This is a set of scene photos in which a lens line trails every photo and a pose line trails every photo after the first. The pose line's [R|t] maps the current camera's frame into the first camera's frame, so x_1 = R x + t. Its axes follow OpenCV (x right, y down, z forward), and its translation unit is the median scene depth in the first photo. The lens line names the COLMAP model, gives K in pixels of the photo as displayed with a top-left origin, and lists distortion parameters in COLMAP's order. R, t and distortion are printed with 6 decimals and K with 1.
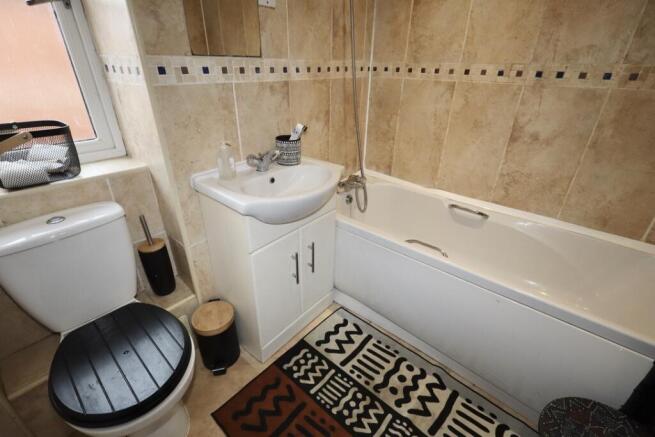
lens RADIAL K [[303.1, 0, 327.5], [0, 303.1, 218.5], [0, 0, 1]] dist [0.000712, 0.000231]
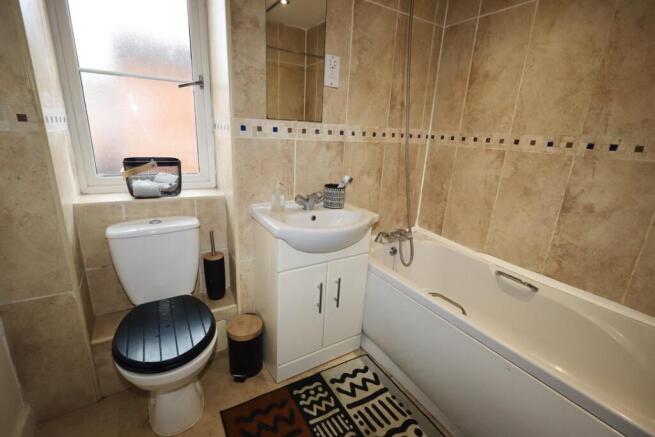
lens RADIAL K [[303.1, 0, 327.5], [0, 303.1, 218.5], [0, 0, 1]] dist [0.000712, 0.000231]
pose [[0.948845, 0.118330, -0.292729, 0.204614], [-0.174780, 0.968959, -0.174845, 0.068998], [0.262953, 0.217064, 0.940074, -0.091656]]
